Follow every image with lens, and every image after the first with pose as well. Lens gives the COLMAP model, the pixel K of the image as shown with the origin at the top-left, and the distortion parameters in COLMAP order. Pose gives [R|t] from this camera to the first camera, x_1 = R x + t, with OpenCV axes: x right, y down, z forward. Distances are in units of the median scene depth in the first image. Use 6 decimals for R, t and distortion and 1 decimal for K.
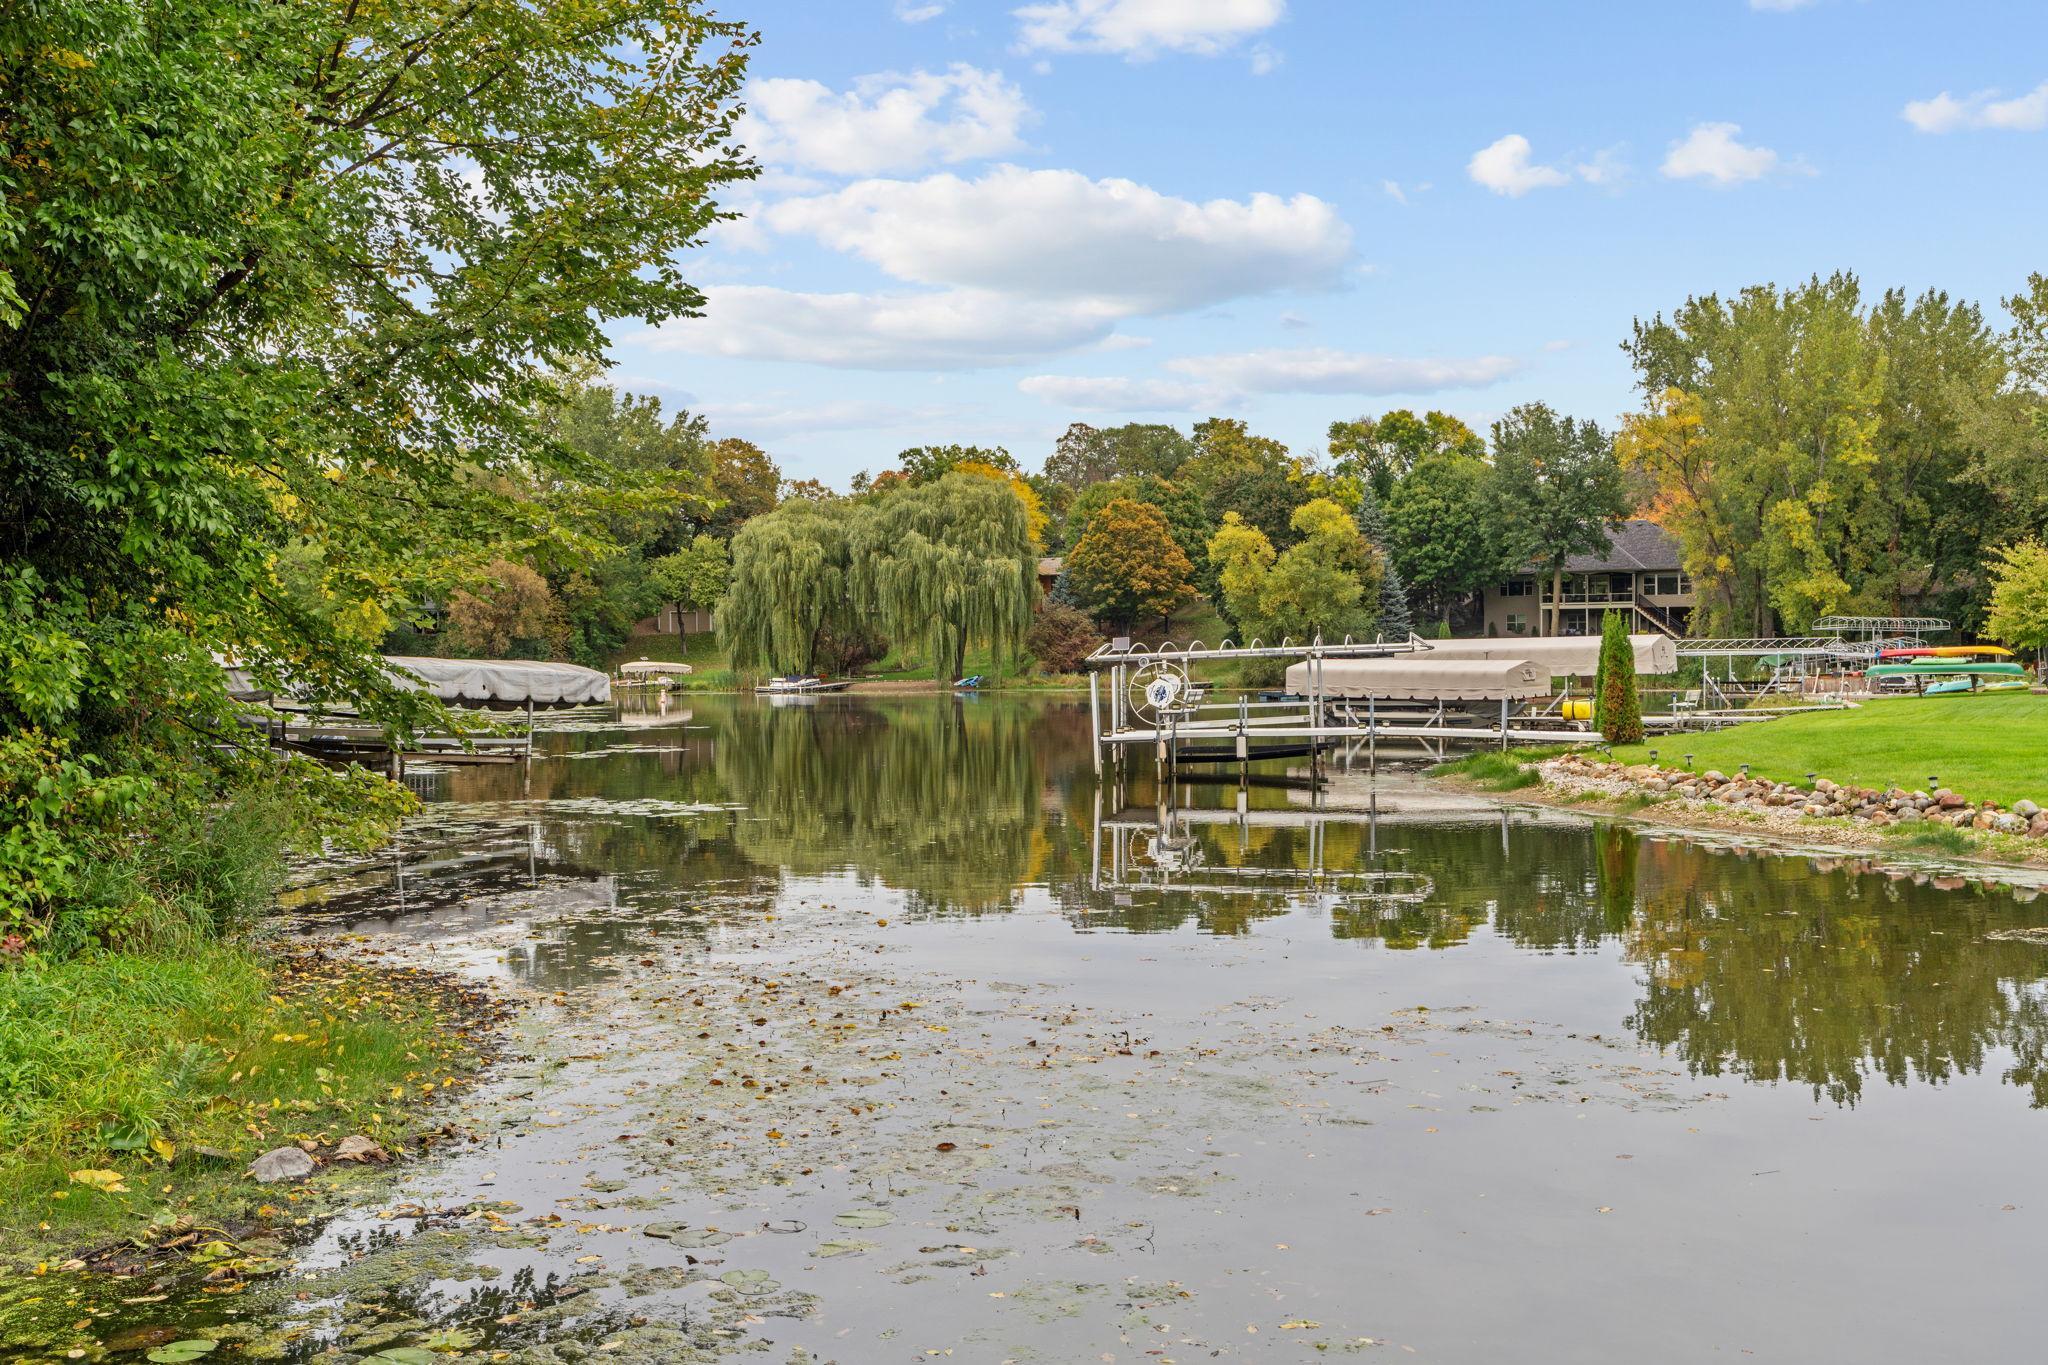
lens RADIAL K [[2035.9, 0, 1019.6], [0, 2035.9, 682.5], [0, 0, 1]] dist [0.021763, 0.000000]
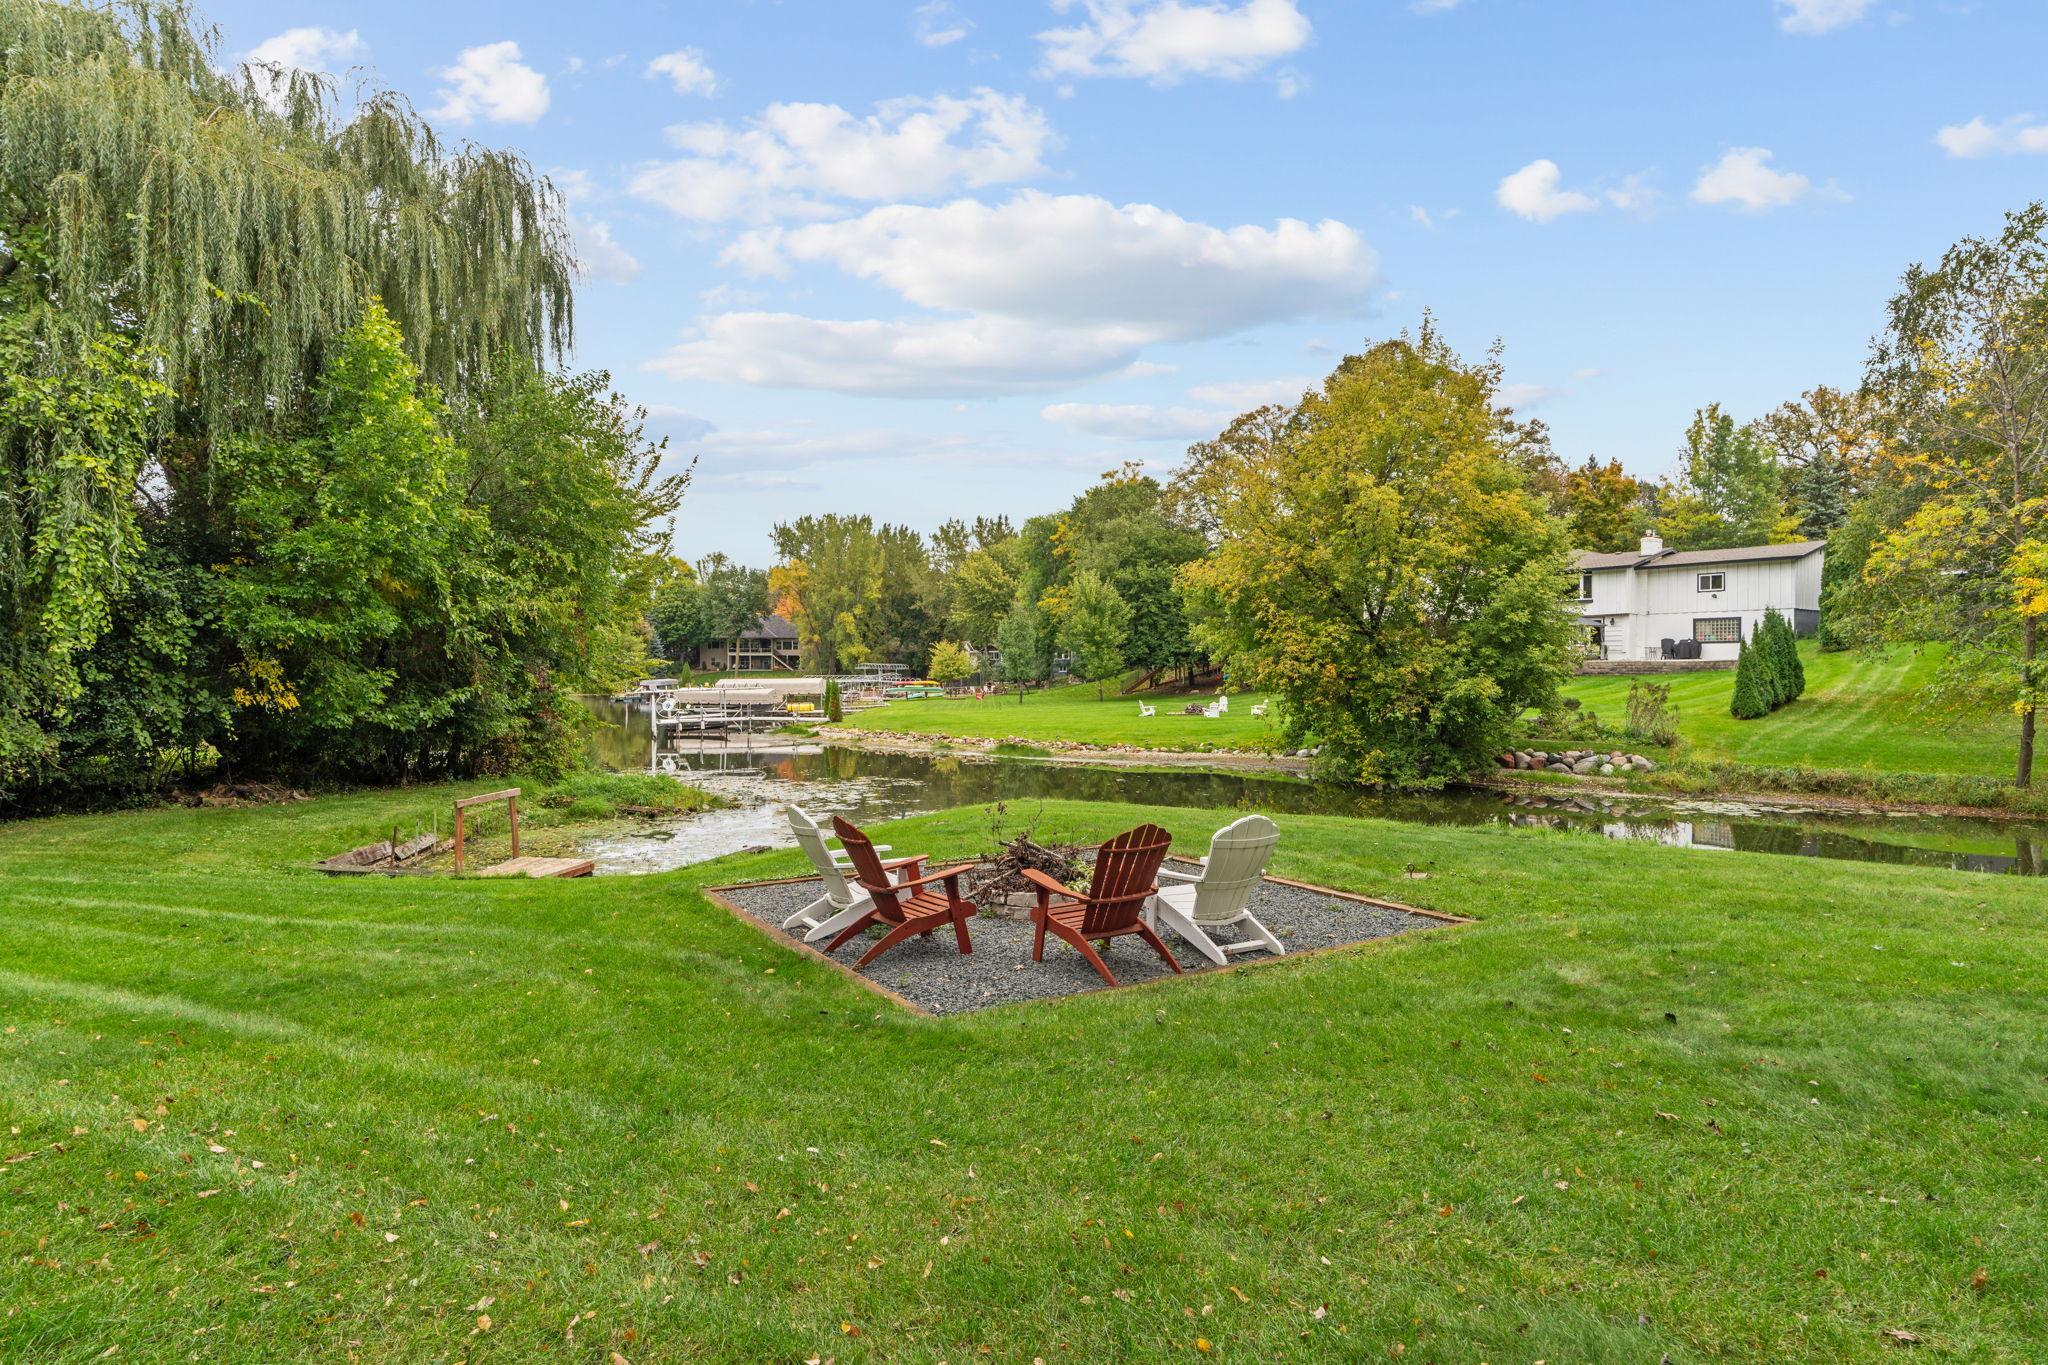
lens RADIAL K [[1081.9, 0, 1015.2], [0, 1081.9, 683.2], [0, 0, 1]] dist [-0.017139, -0.000688]
pose [[0.858457, 0.001982, 0.512881, -0.073430], [-0.000638, 0.999996, -0.002796, -0.005540], [-0.512885, 0.002073, 0.858455, -0.124882]]
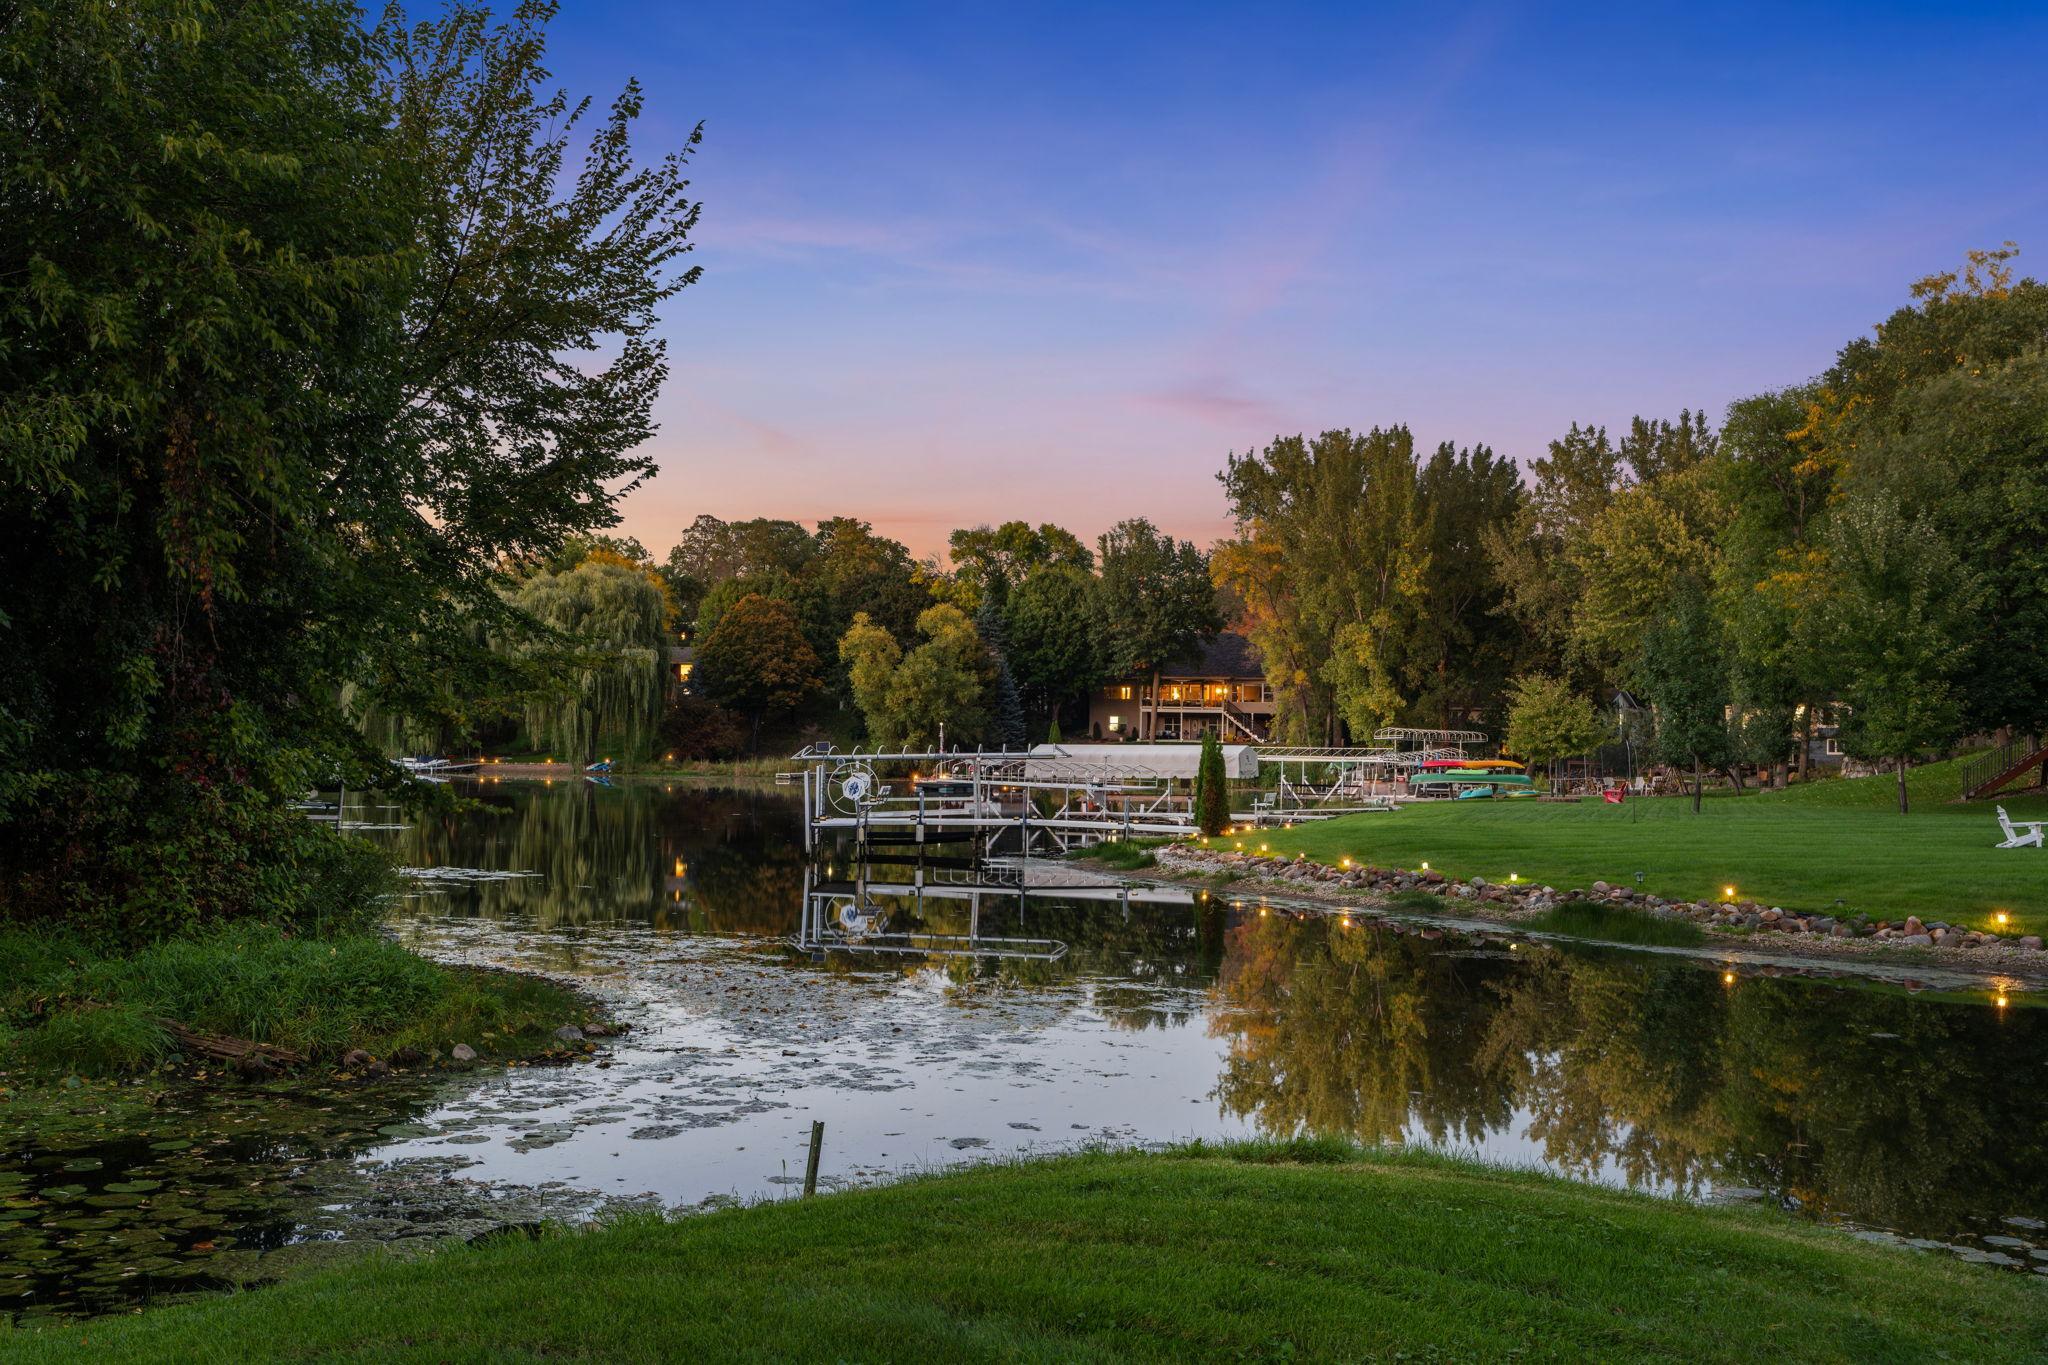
lens RADIAL K [[2035.9, 0, 1024.2], [0, 2035.9, 672.1], [0, 0, 1]] dist [0.021763, 0.000000]
pose [[0.980526, 0.032717, 0.193645, -0.018844], [-0.023391, 0.998462, -0.050256, -0.001389], [-0.194992, 0.044747, 0.979784, -0.060054]]
